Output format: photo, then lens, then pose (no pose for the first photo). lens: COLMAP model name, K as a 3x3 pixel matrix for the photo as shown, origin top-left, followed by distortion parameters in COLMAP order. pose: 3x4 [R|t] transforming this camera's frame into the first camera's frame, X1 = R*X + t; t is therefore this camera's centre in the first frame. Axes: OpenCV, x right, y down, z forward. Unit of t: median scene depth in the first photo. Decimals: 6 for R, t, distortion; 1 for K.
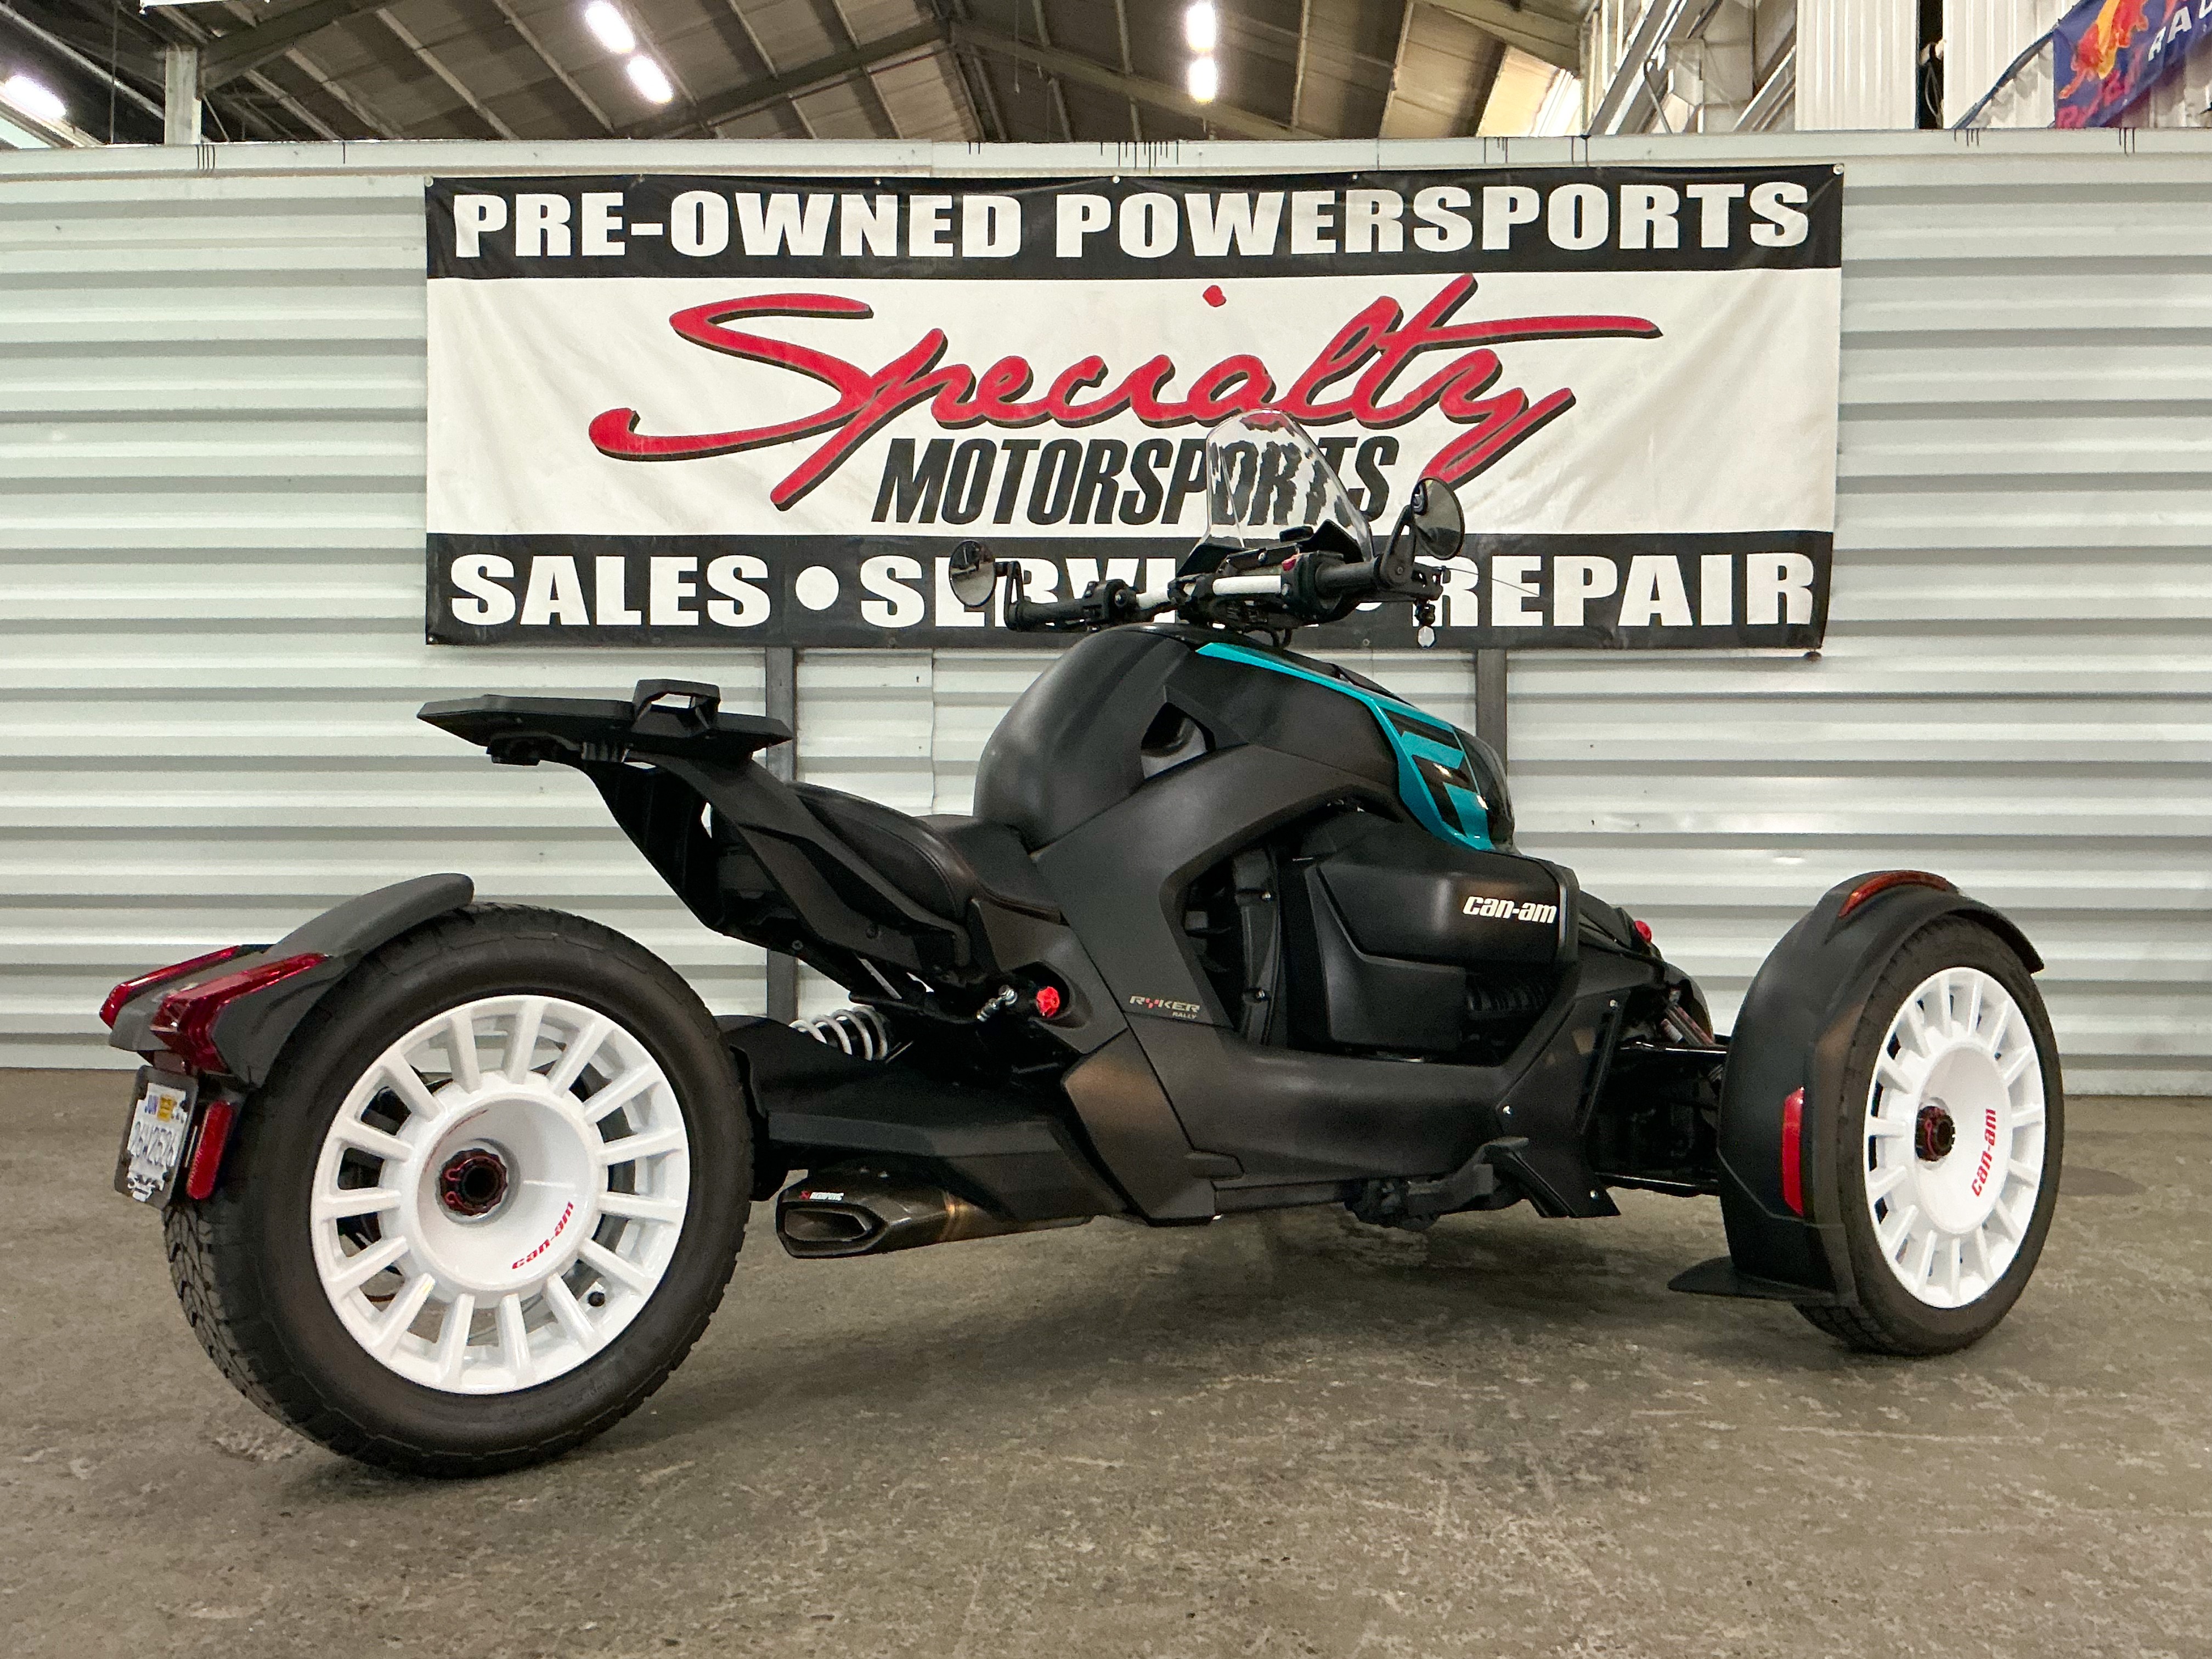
lens RADIAL K [[2200.3, 0, 1106.0], [0, 2200.3, 829.5], [0, 0, 1]] dist [0.181568, -0.417315]
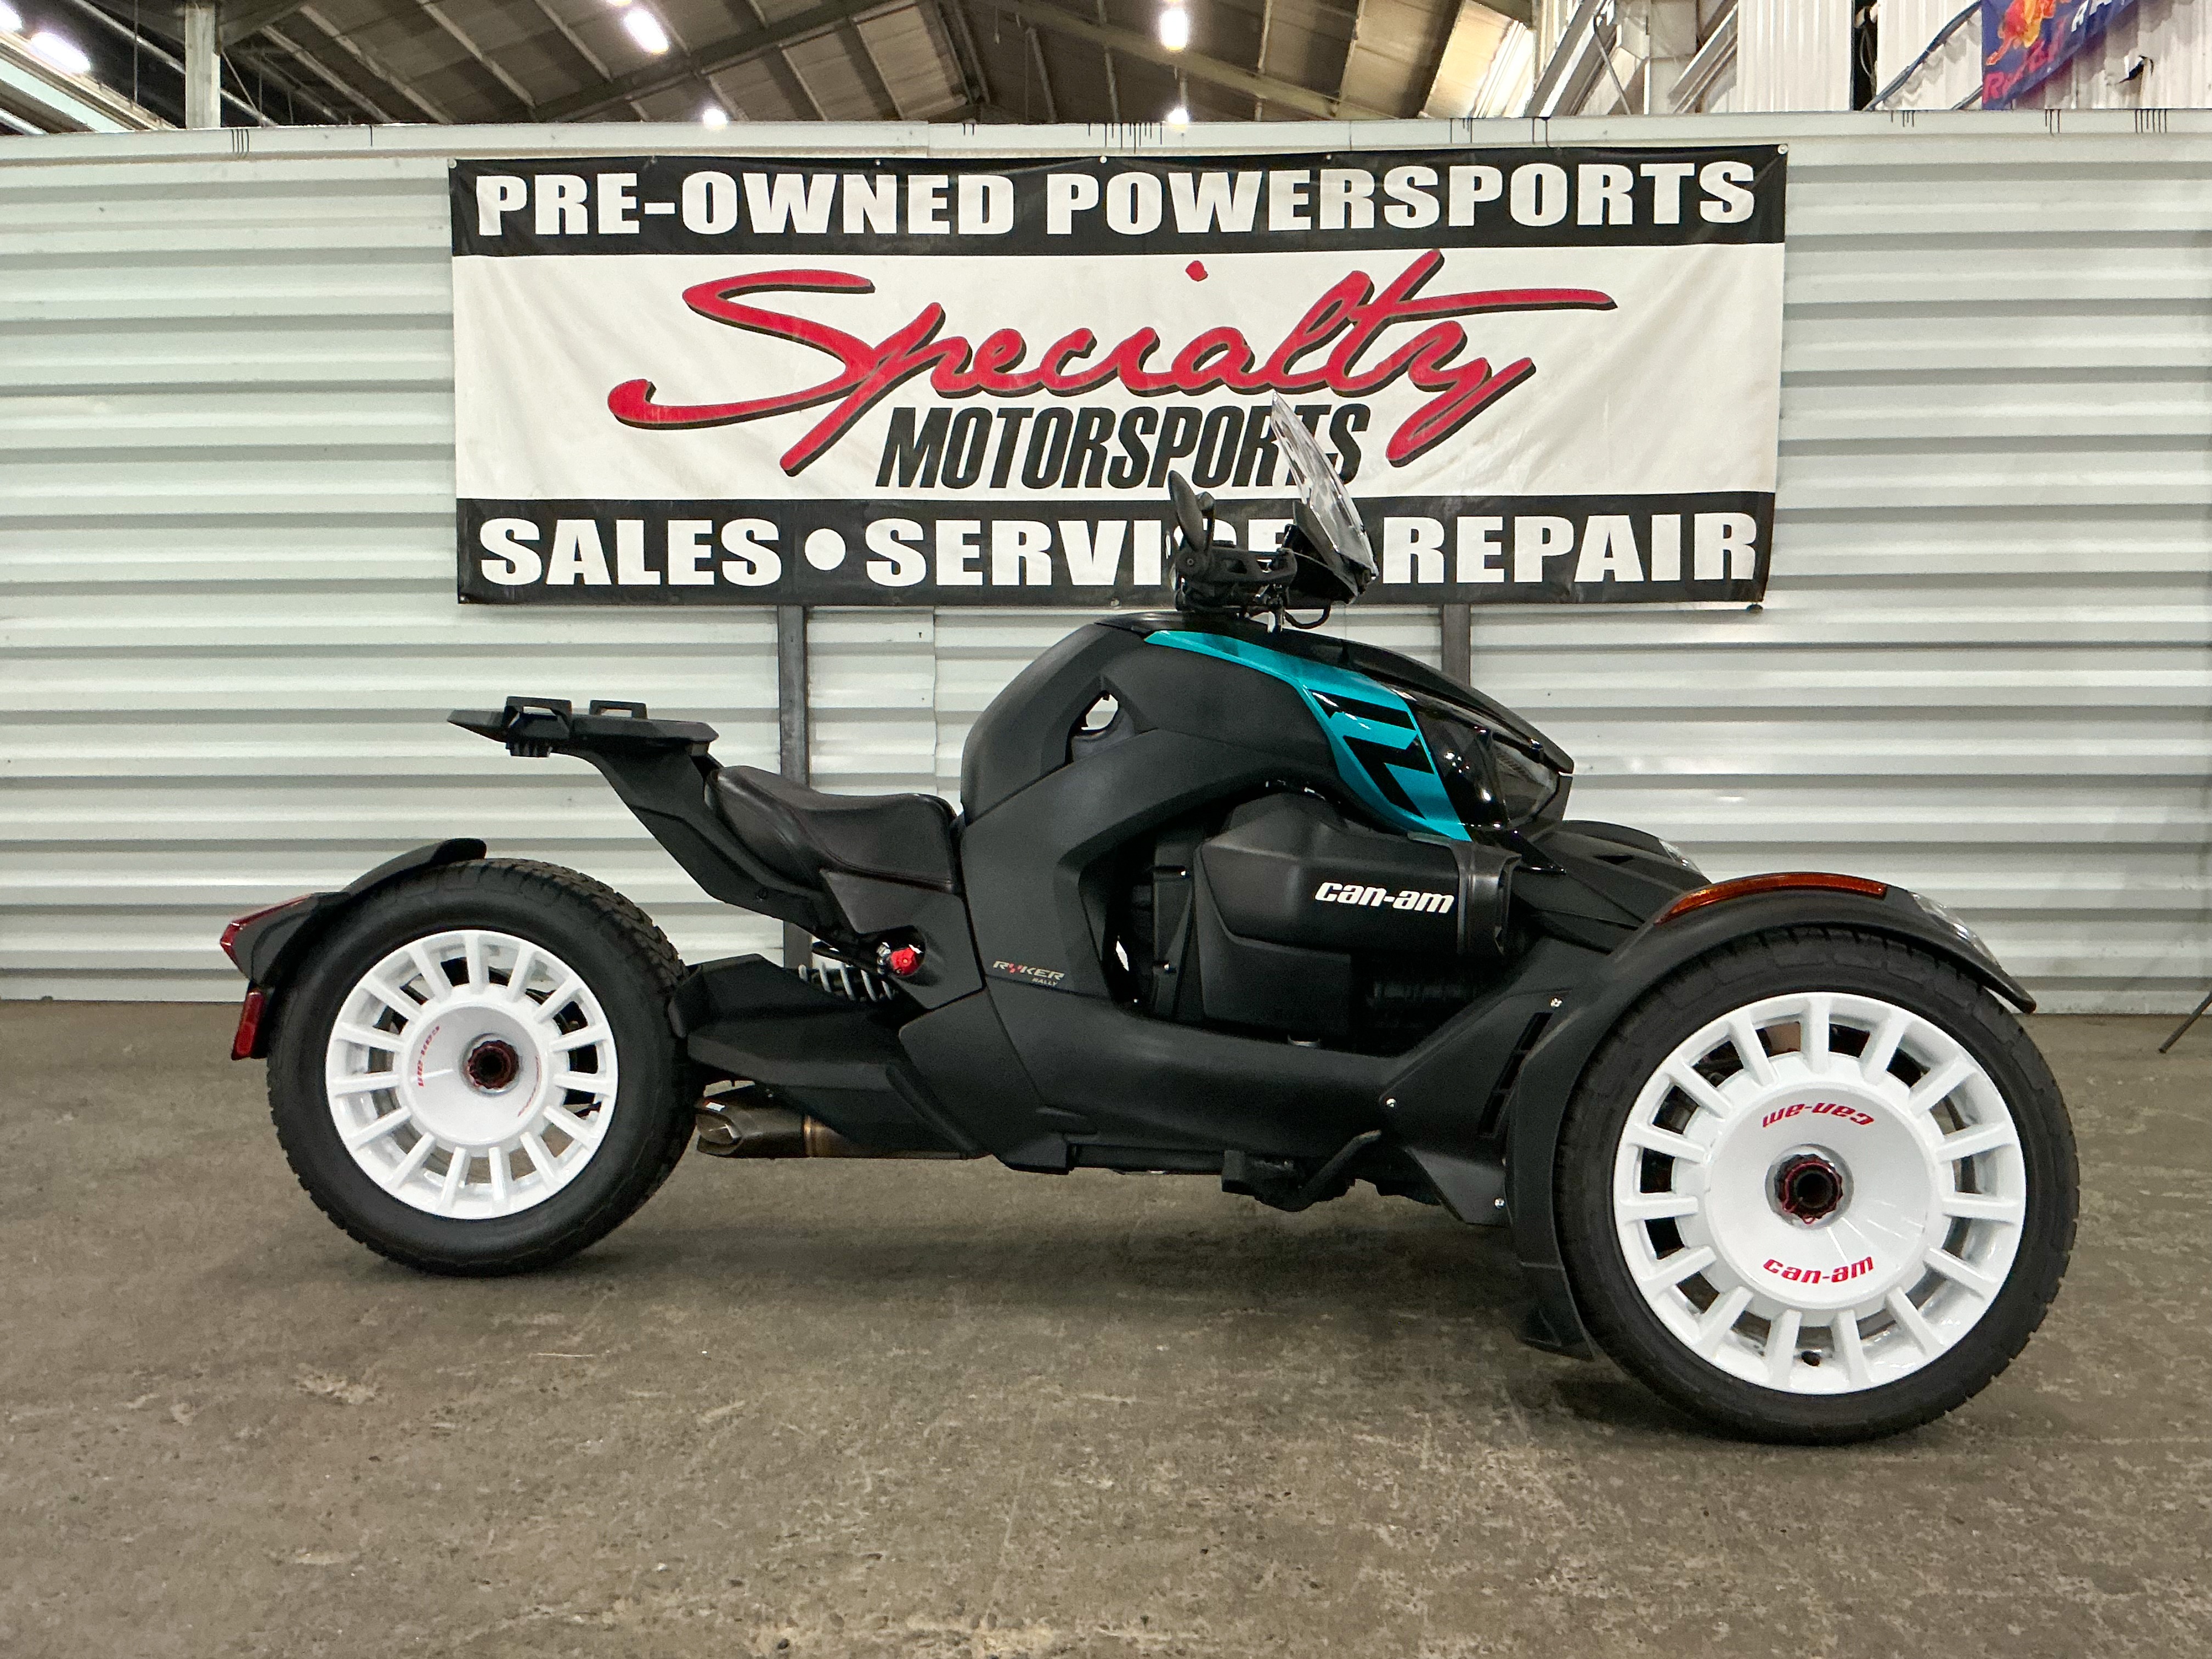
lens RADIAL K [[2064.3, 0, 1106.0], [0, 2064.3, 829.5], [0, 0, 1]] dist [0.174418, -0.390363]
pose [[0.999924, -0.006495, 0.010465, -0.006682], [0.006026, 0.999004, 0.044208, -0.017933], [-0.010742, -0.044142, 0.998968, -0.007198]]
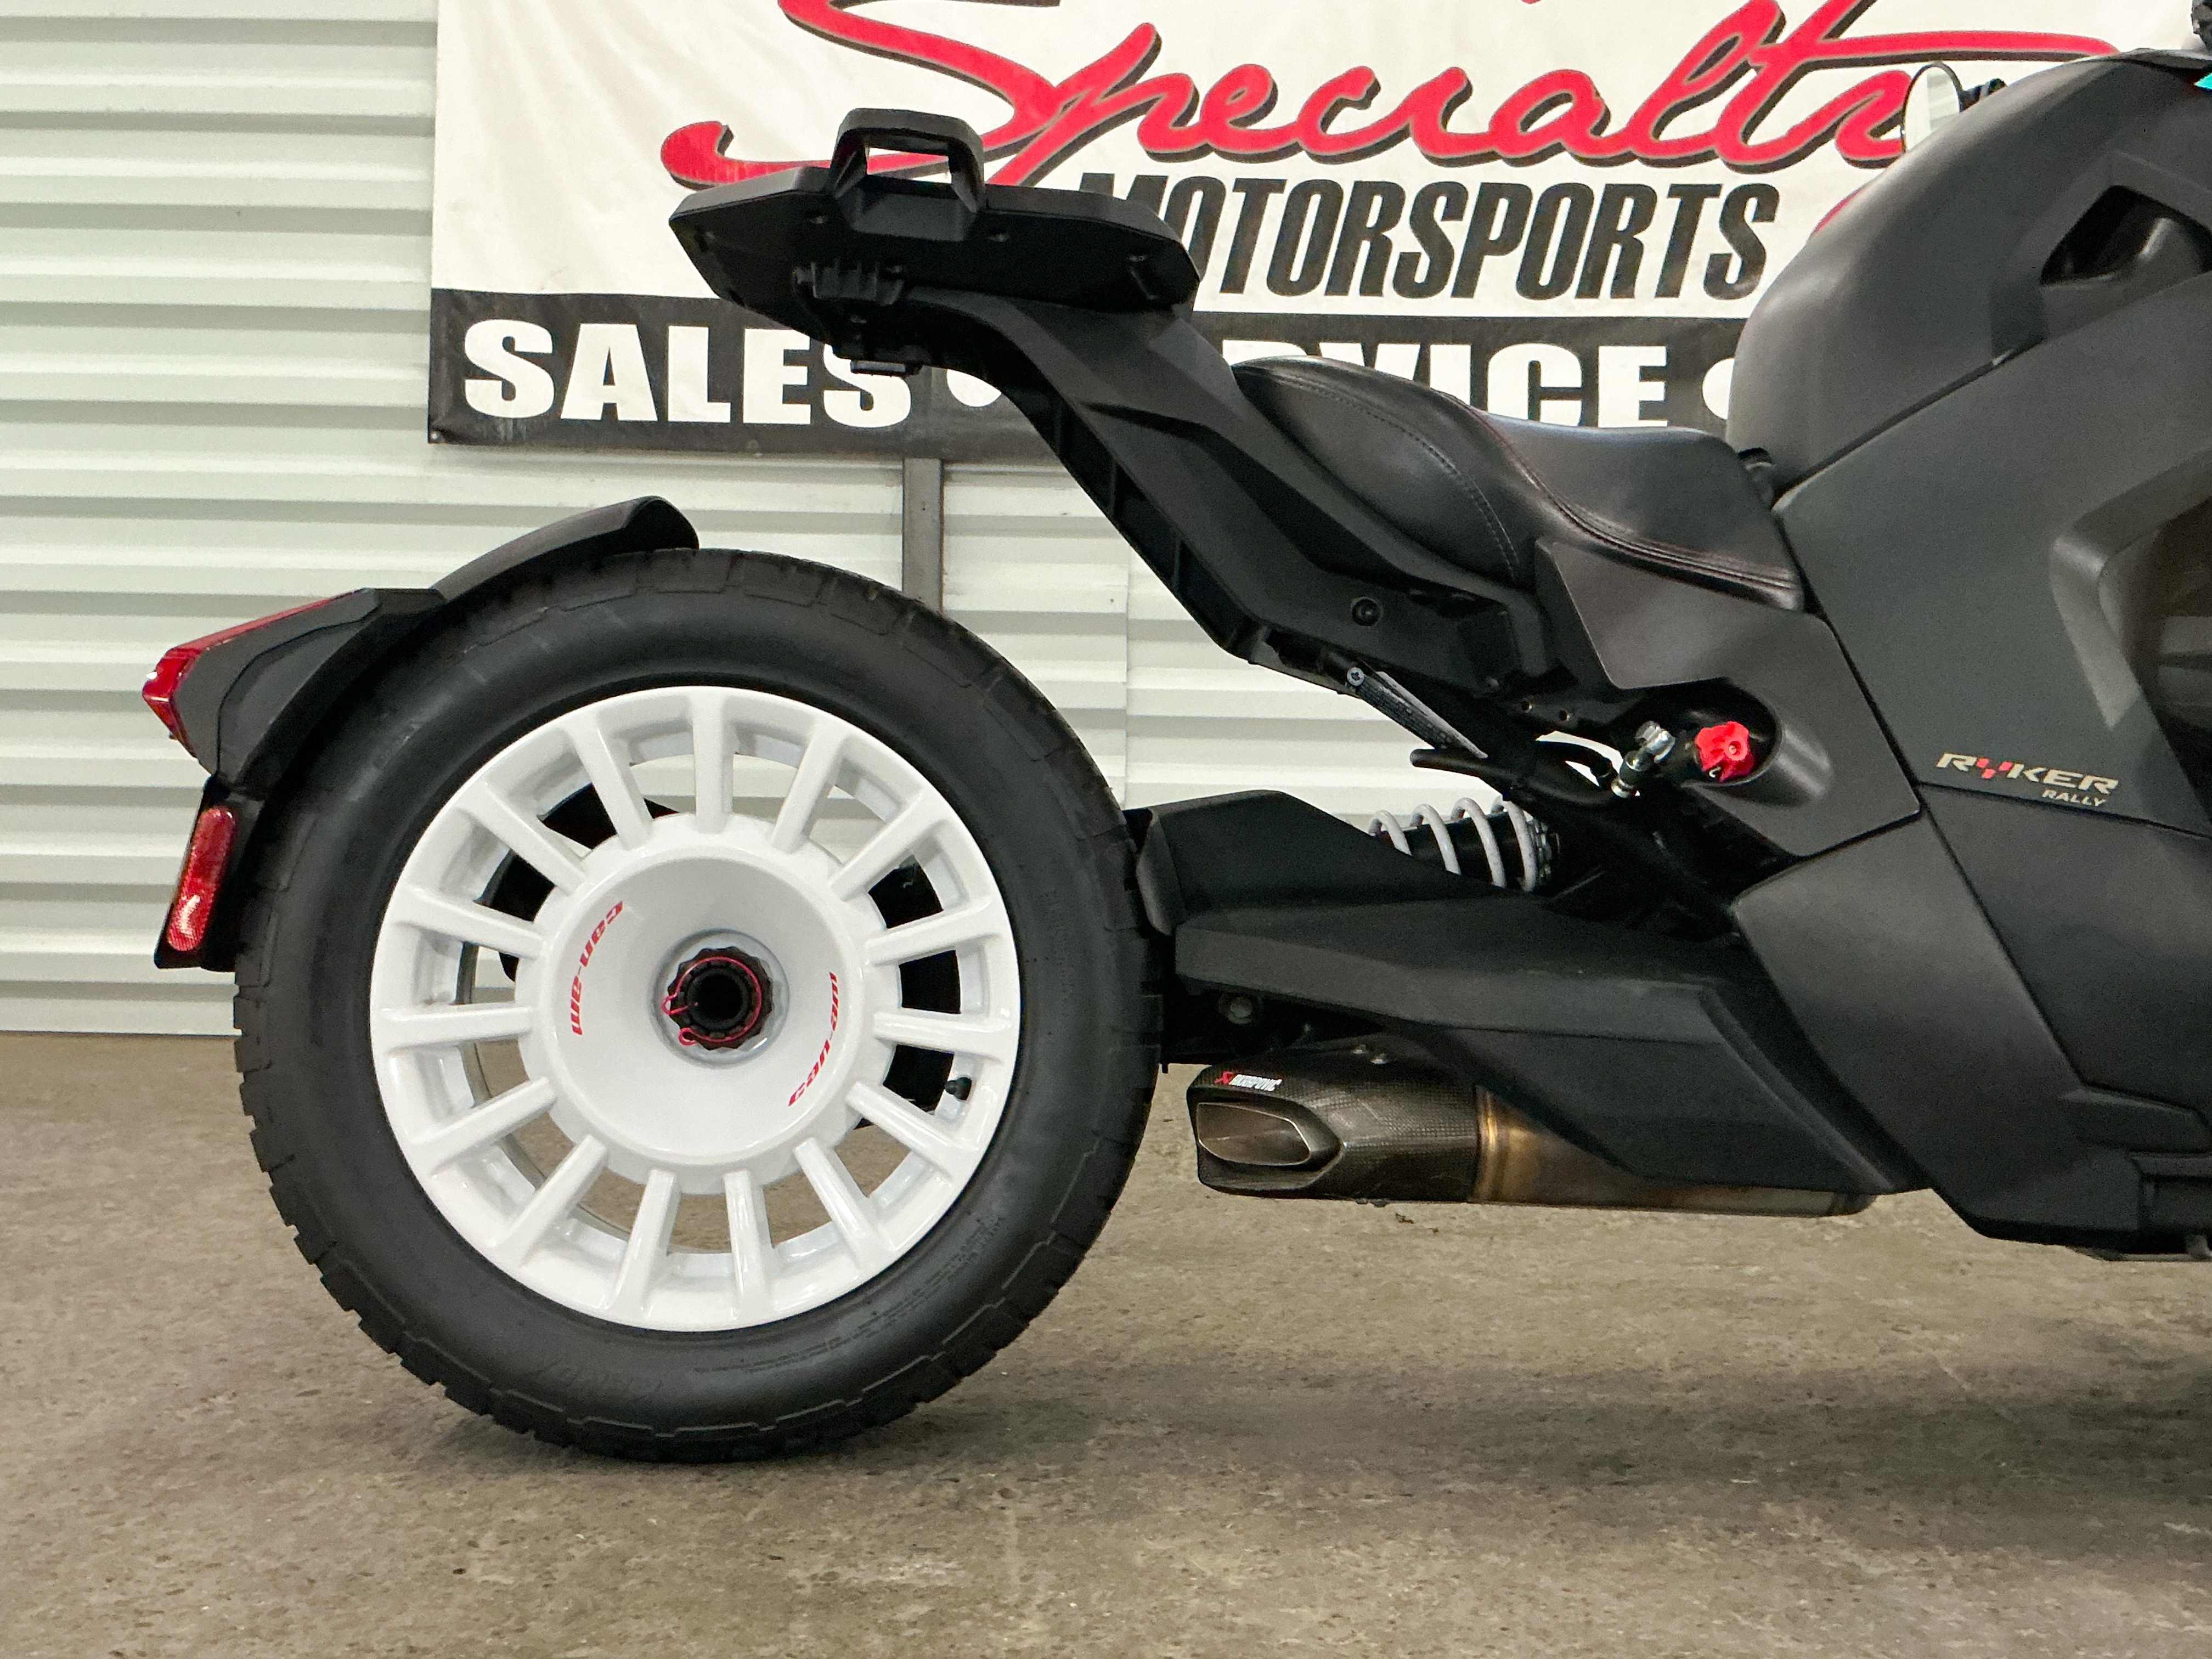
lens RADIAL K [[2243.7, 0, 1106.0], [0, 2243.7, 829.5], [0, 0, 1]] dist [0.178587, -0.410590]
pose [[0.998068, 0.015870, 0.060065, -0.131808], [-0.015123, 0.999803, -0.012880, 0.049102], [-0.060258, 0.011947, 0.998111, 0.261201]]
